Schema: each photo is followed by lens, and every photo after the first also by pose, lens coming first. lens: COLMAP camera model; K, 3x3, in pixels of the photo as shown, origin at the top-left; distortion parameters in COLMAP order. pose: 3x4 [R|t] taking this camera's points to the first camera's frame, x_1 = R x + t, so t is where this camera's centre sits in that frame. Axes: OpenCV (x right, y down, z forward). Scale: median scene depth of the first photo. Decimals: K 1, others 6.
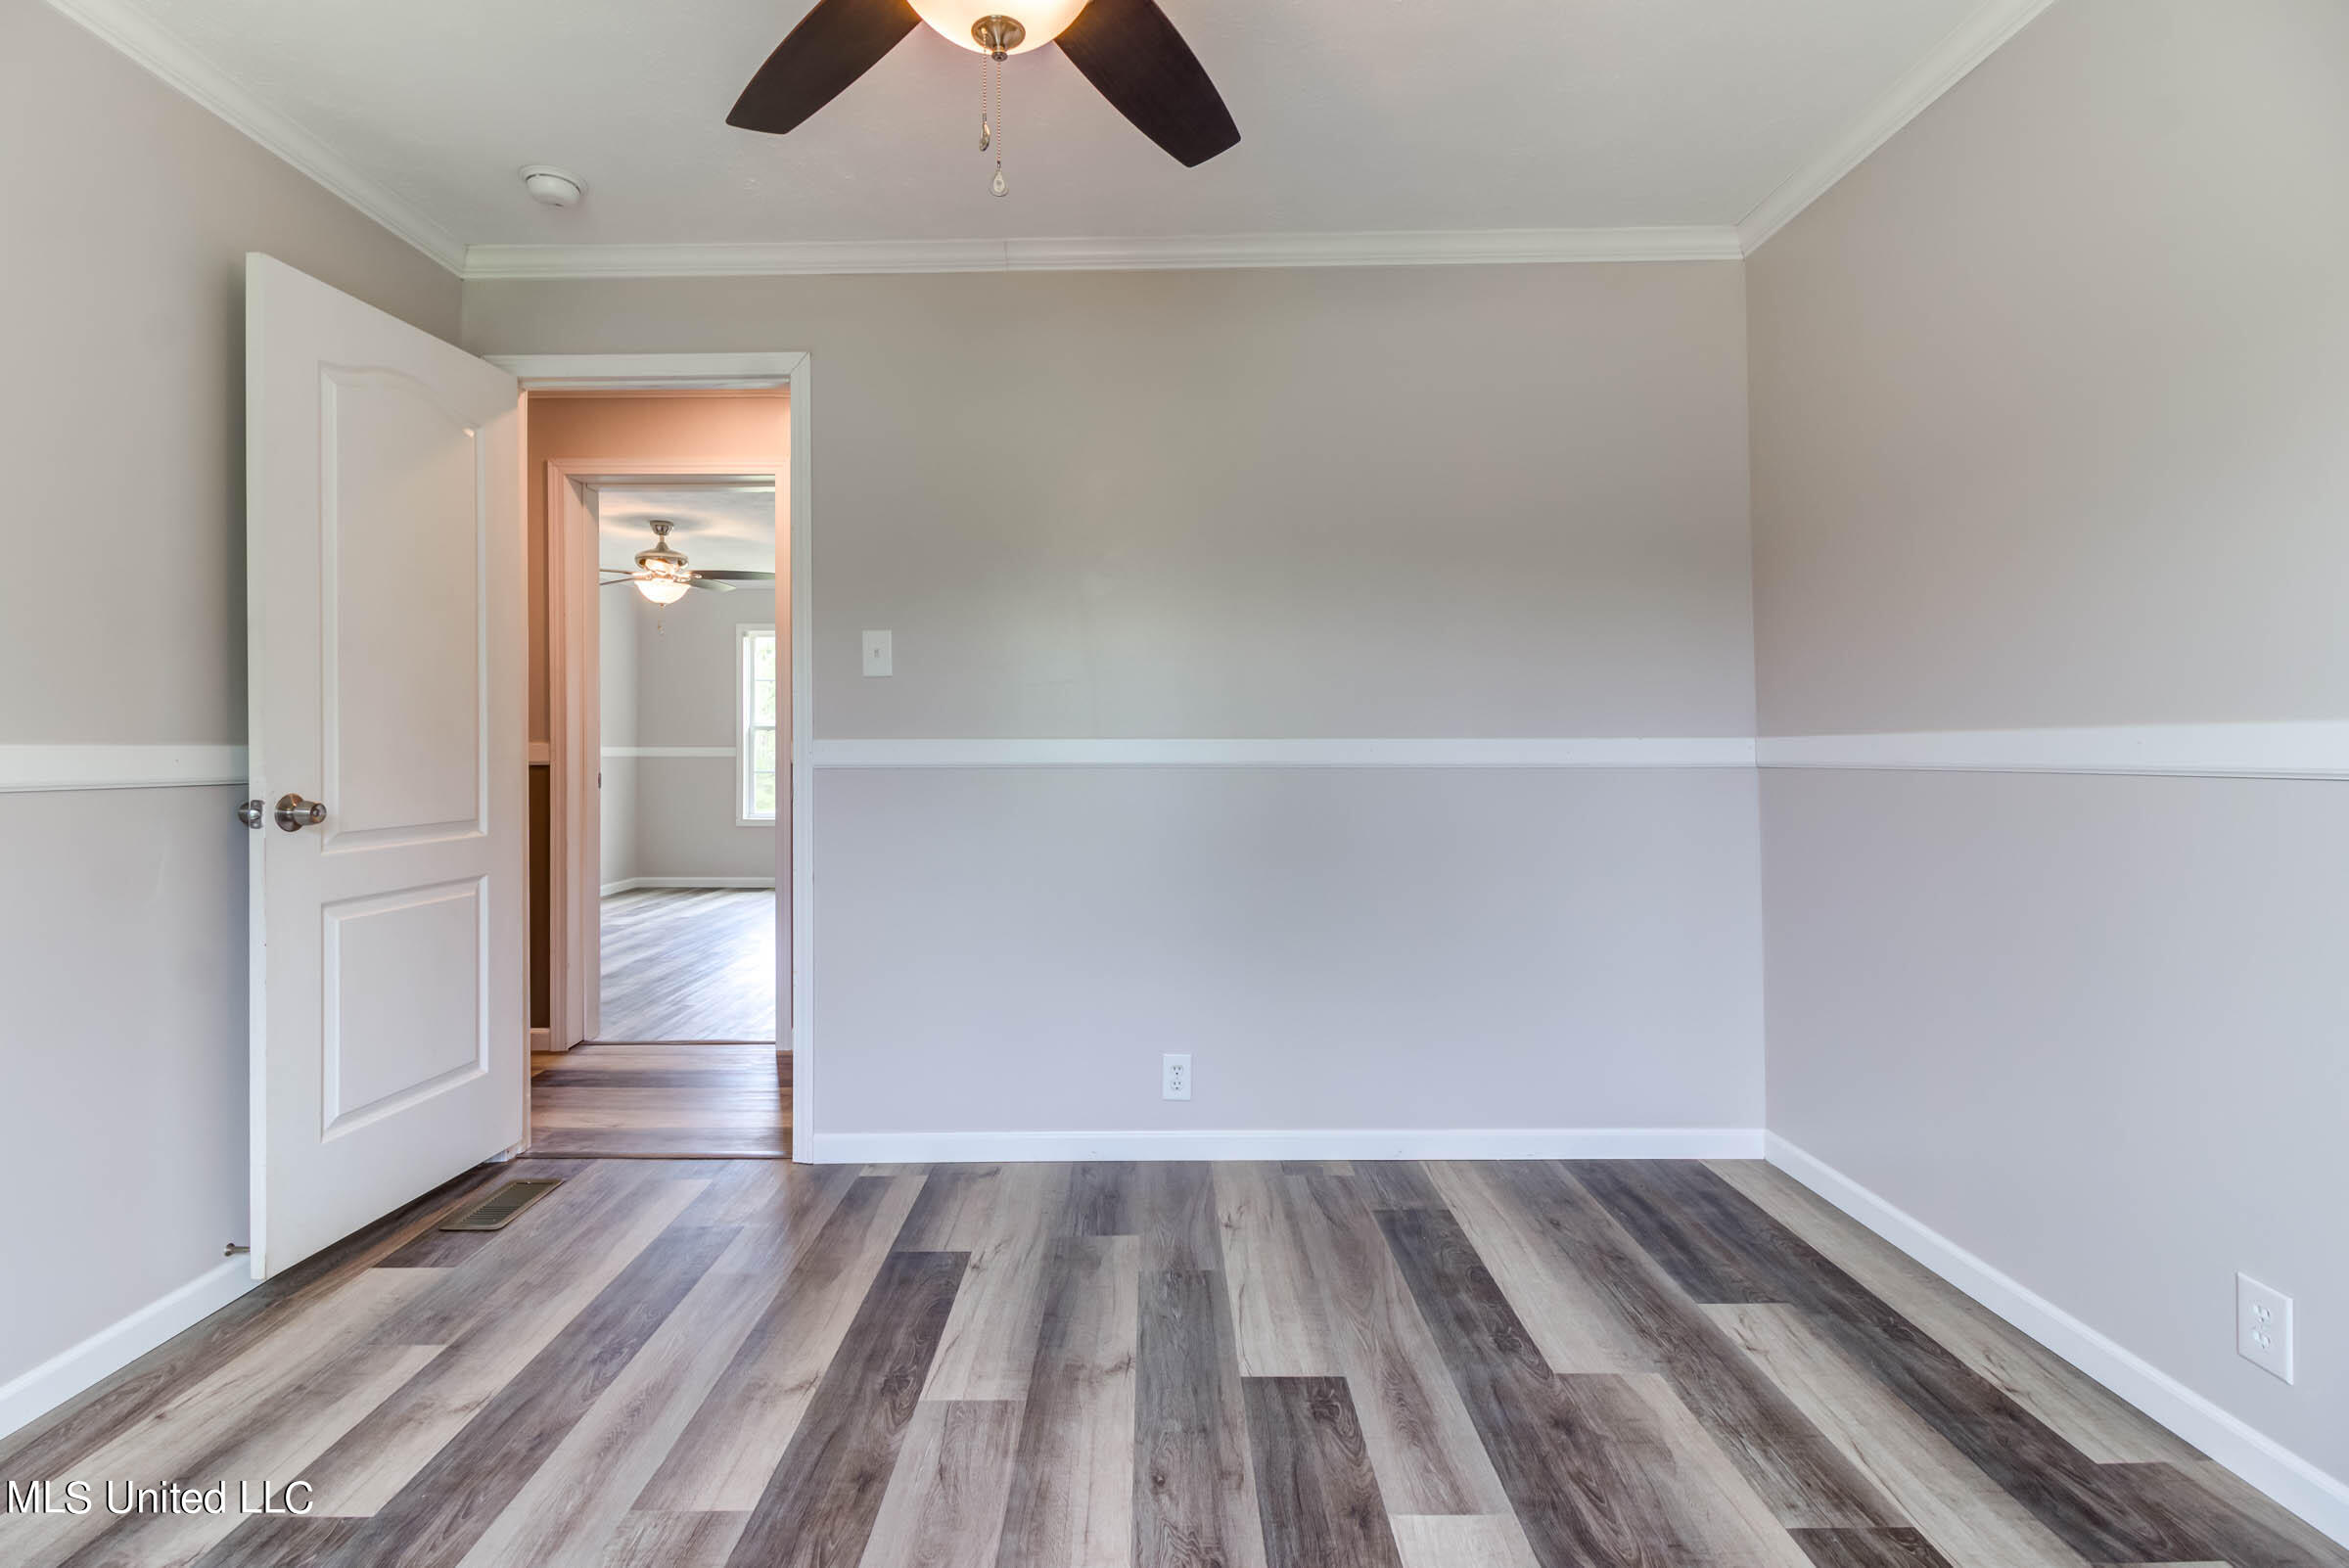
lens RADIAL K [[1059.8, 0, 1150.5], [0, 1059.8, 732.1], [0, 0, 1]] dist [0.017647, -0.009859]
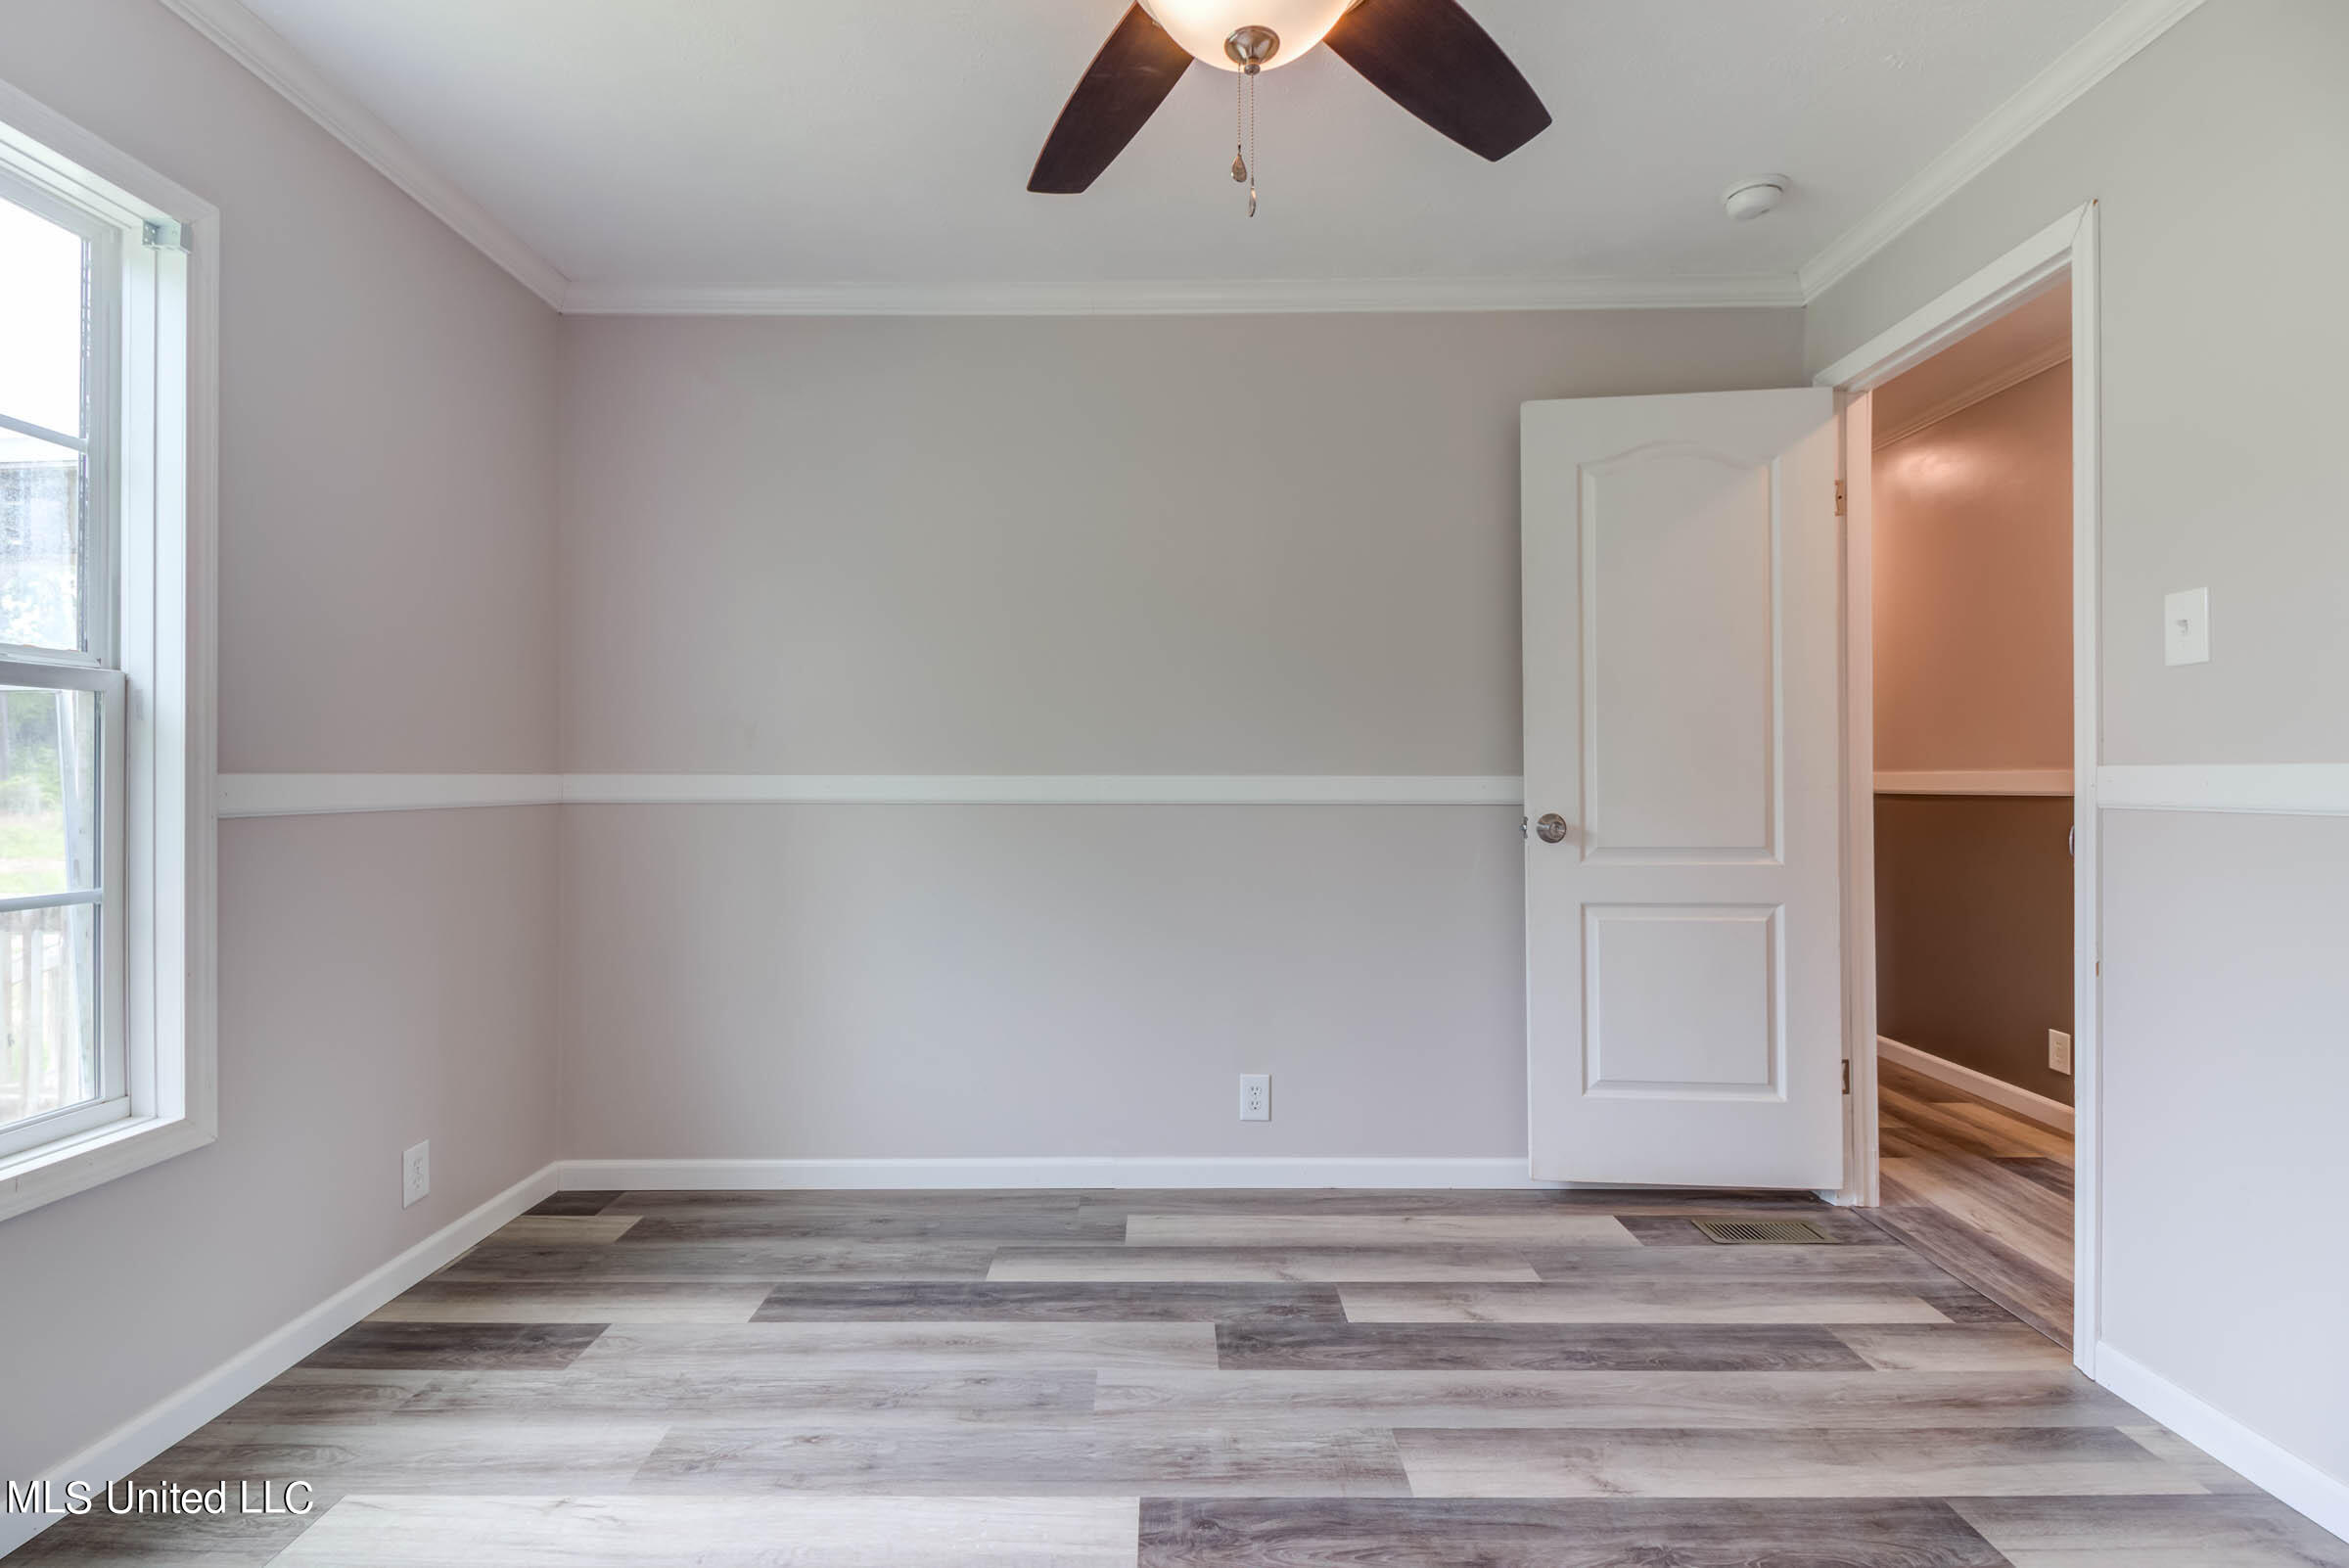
lens RADIAL K [[1074.8, 0, 1161.6], [0, 1074.8, 772.0], [0, 0, 1]] dist [0.016115, -0.011530]
pose [[0.020650, -0.004502, -0.999777, 0.489639], [0.018627, 0.999818, -0.004118, 0.004980], [0.999613, -0.018538, 0.020730, 0.516454]]
